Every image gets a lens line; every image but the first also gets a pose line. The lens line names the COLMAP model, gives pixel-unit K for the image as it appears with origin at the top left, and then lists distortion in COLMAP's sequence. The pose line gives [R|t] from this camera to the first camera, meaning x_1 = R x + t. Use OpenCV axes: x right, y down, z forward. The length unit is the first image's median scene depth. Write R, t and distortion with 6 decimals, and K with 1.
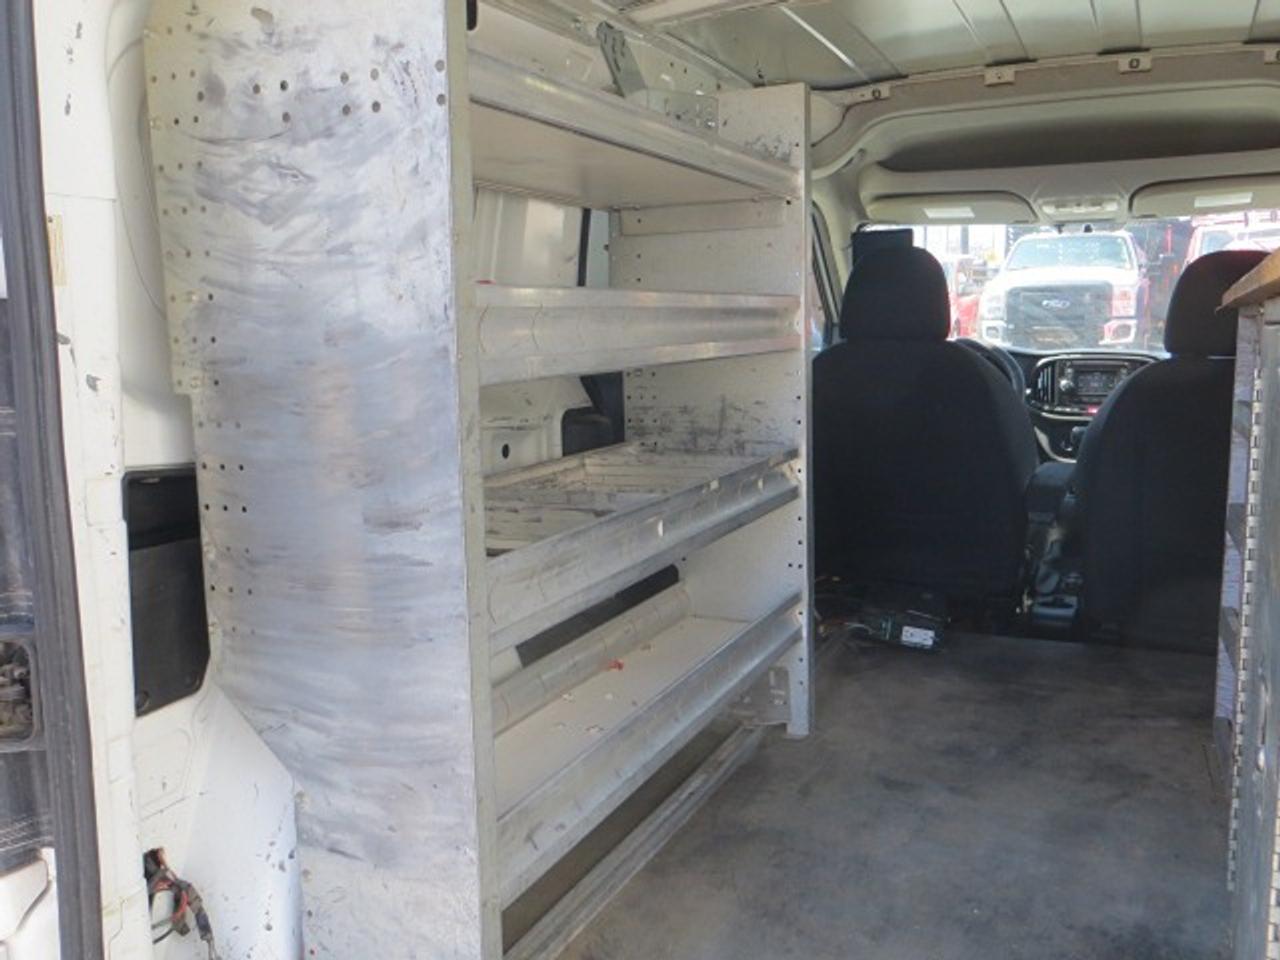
lens RADIAL K [[1136.8, 0, 640.0], [0, 1136.8, 480.0], [0, 0, 1]] dist [-0.017384, 0.013087]
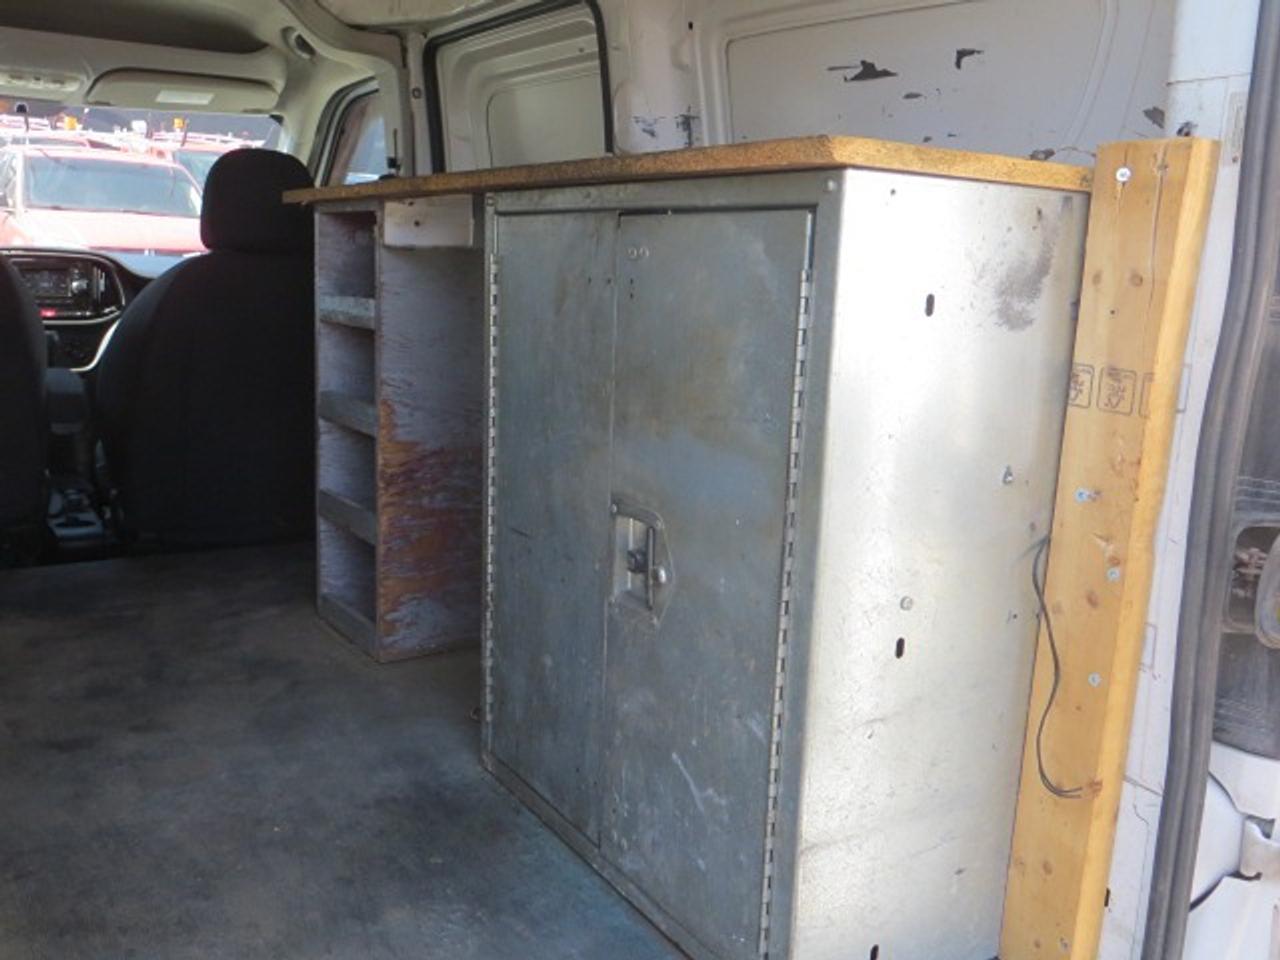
lens RADIAL K [[1150.1, 0, 640.0], [0, 1150.1, 480.0], [0, 0, 1]] dist [-0.029939, 0.018244]
pose [[0.535233, -0.121381, 0.835938, -0.242920], [0.060751, 0.992591, 0.105230, 0.008497], [-0.842517, -0.005539, 0.538642, 0.187789]]
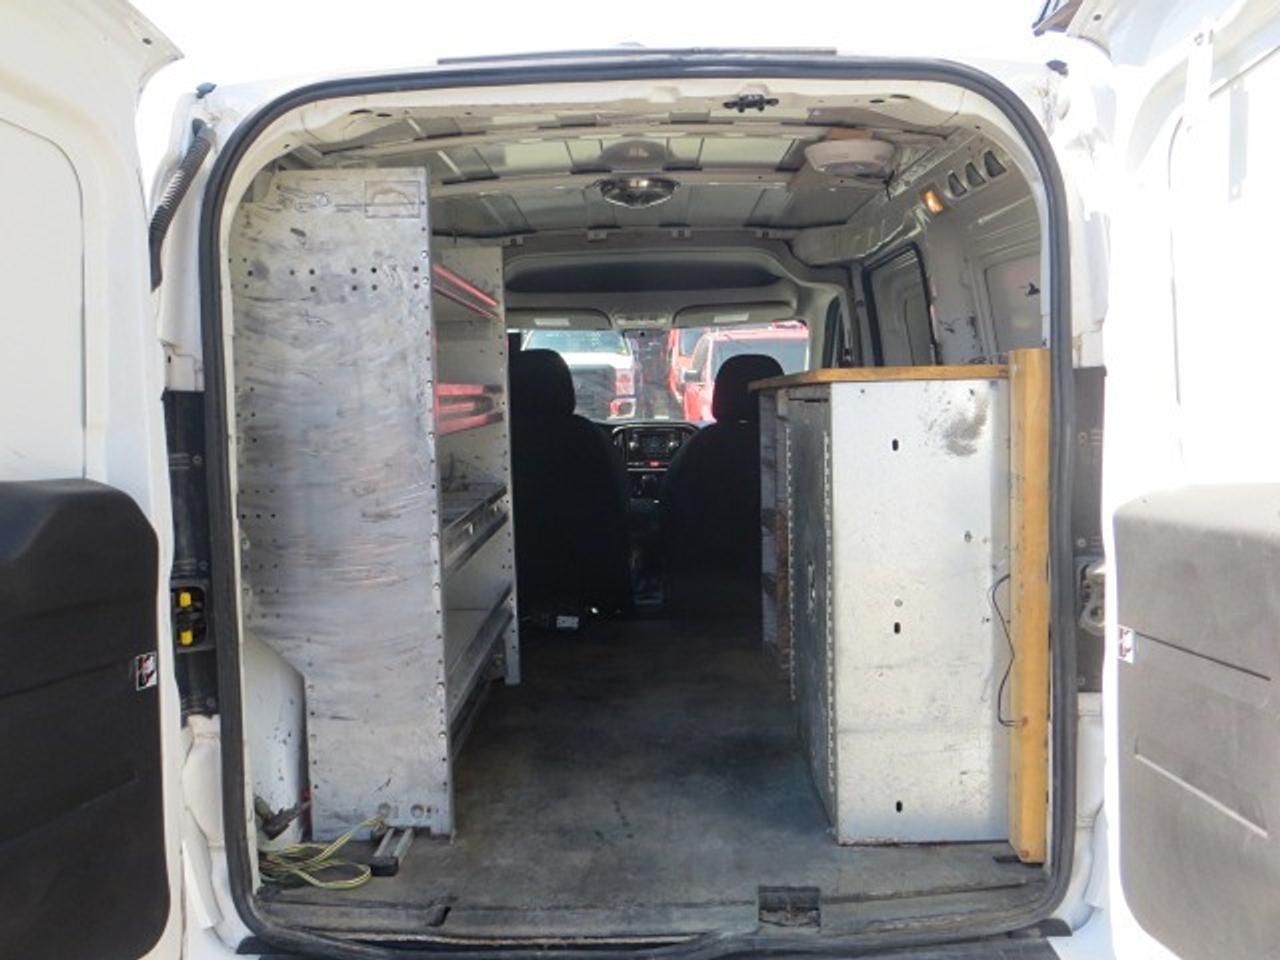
lens RADIAL K [[1136.8, 0, 640.0], [0, 1136.8, 480.0], [0, 0, 1]] dist [-0.017384, 0.013087]
pose [[0.911136, -0.037079, 0.410434, -0.346463], [0.065905, 0.996236, -0.056303, 0.065990], [-0.406801, 0.078350, 0.910151, -0.474601]]
